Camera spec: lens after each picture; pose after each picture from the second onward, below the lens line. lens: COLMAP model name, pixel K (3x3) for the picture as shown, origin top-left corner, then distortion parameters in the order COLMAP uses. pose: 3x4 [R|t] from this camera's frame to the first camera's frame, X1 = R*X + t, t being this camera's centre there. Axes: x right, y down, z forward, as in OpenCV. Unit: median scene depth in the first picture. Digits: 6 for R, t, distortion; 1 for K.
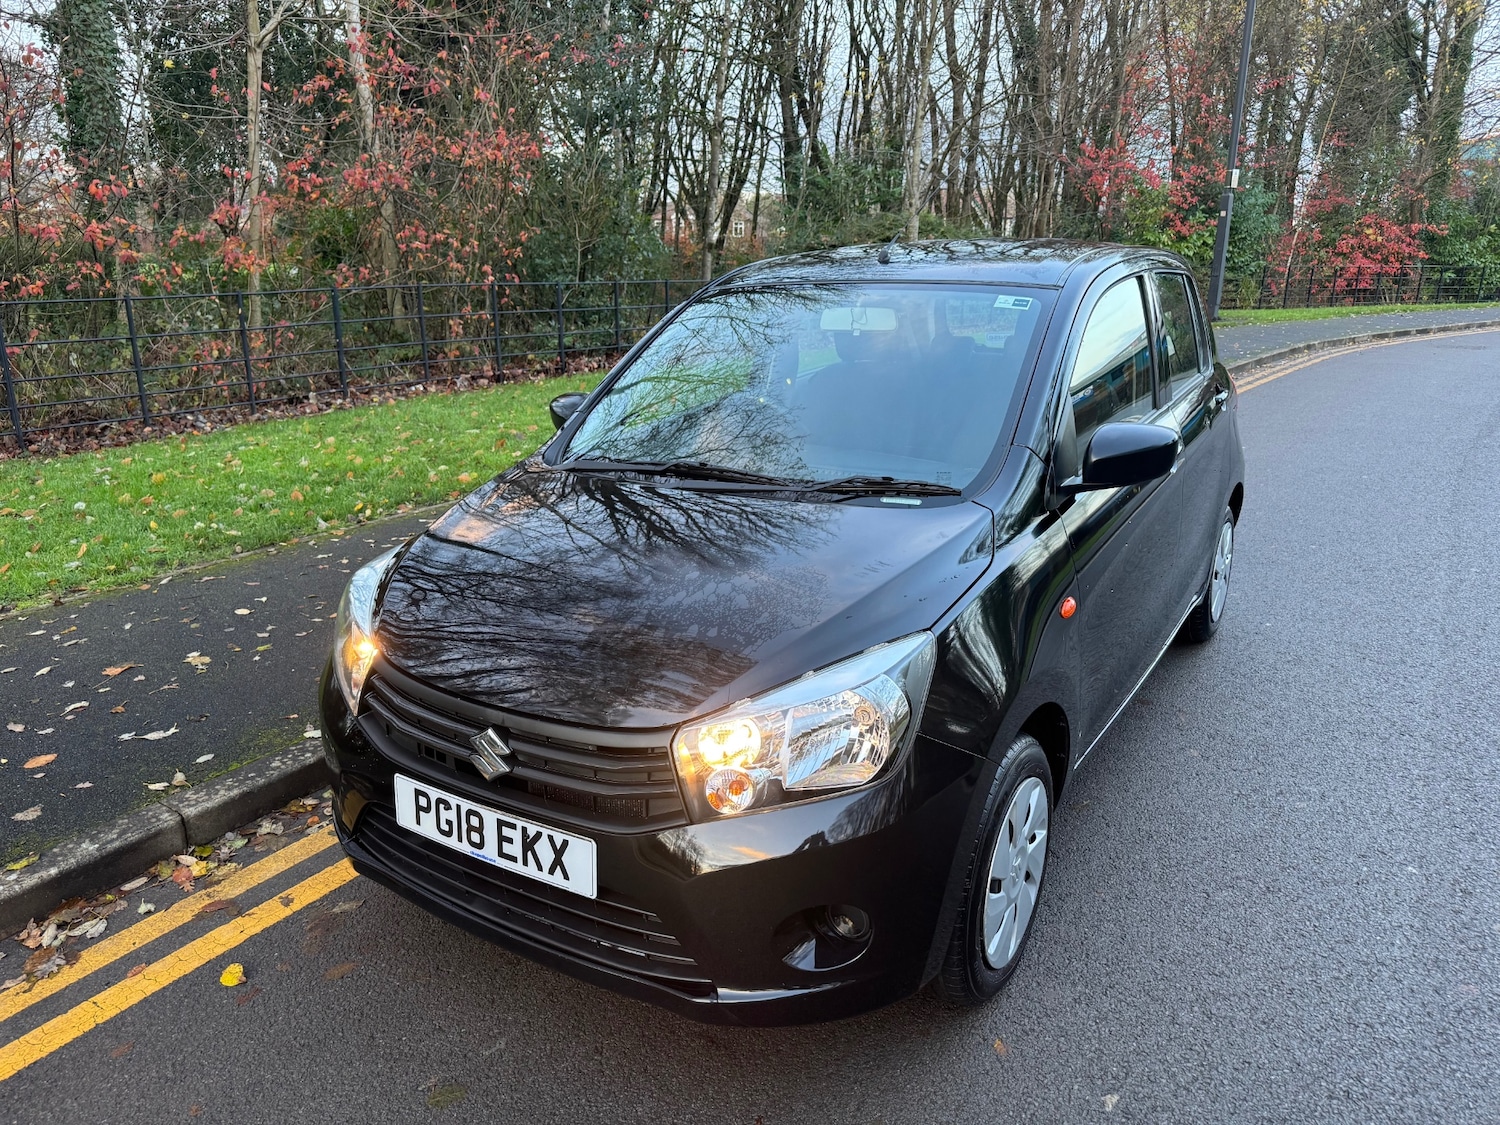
lens RADIAL K [[1066.5, 0, 750.0], [0, 1066.5, 562.5], [0, 0, 1]] dist [0.025755, -0.036937]
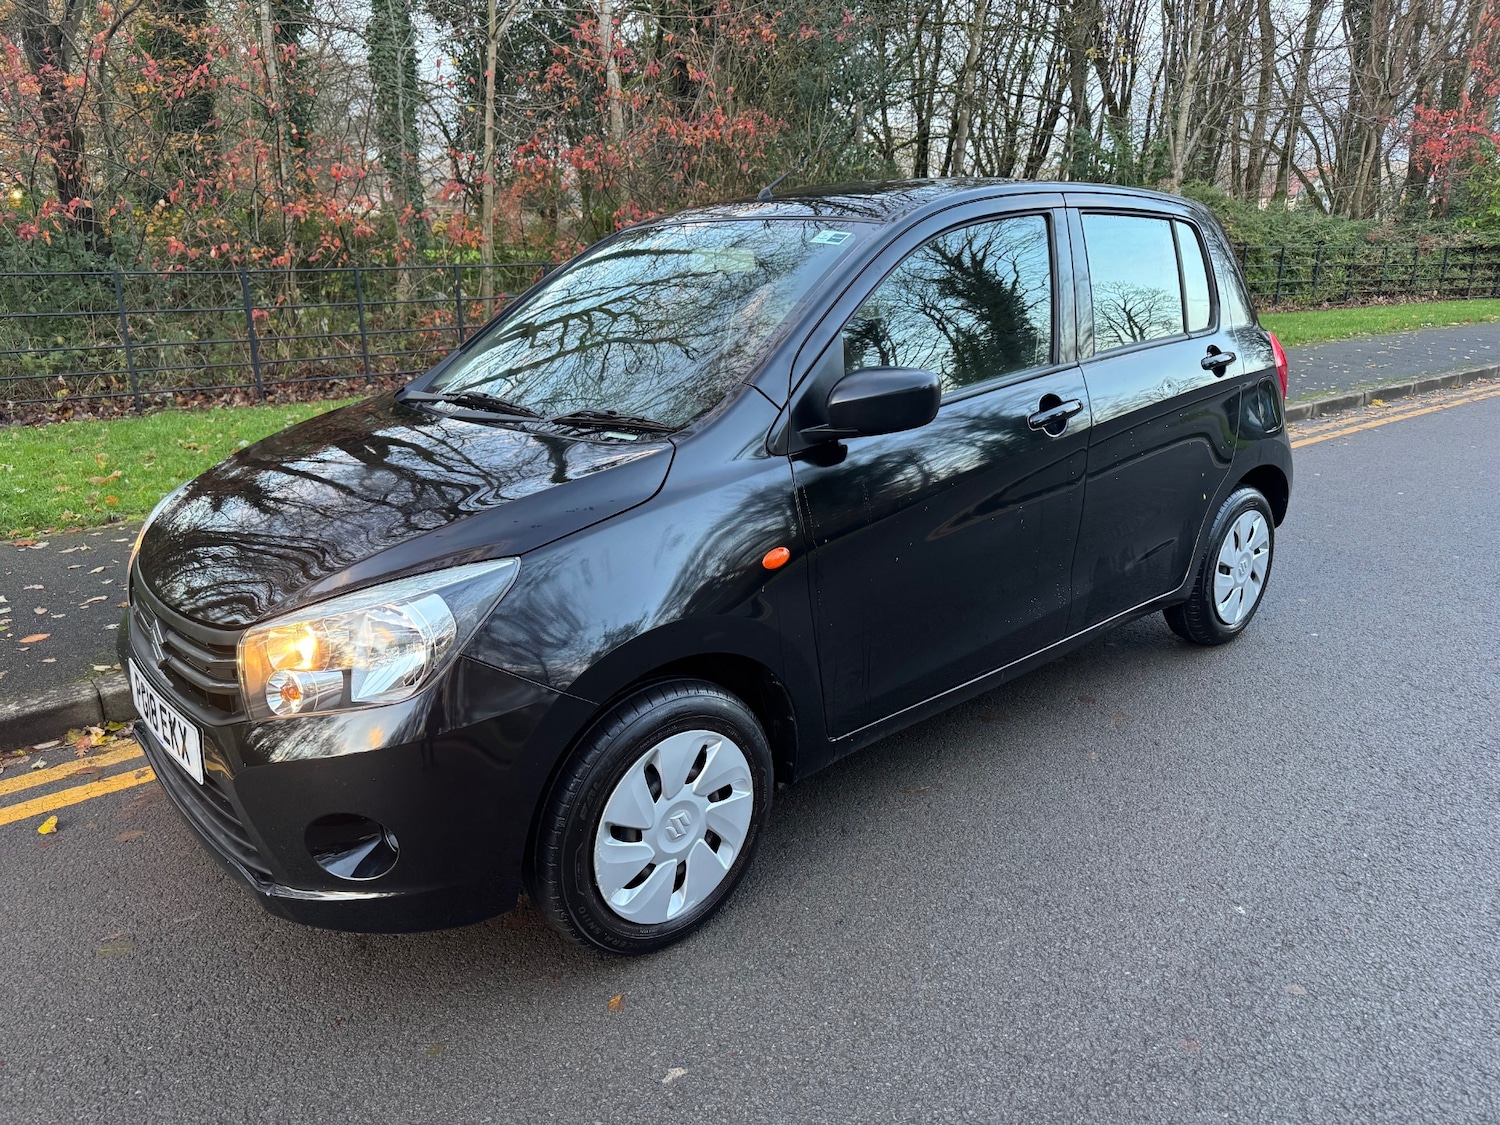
lens RADIAL K [[1066.5, 0, 750.0], [0, 1066.5, 562.5], [0, 0, 1]] dist [0.025755, -0.036937]
pose [[0.960455, 0.077126, -0.267542, 0.447874], [-0.074571, 0.997021, 0.019713, 0.024503], [0.268265, 0.001018, 0.963345, 0.089878]]
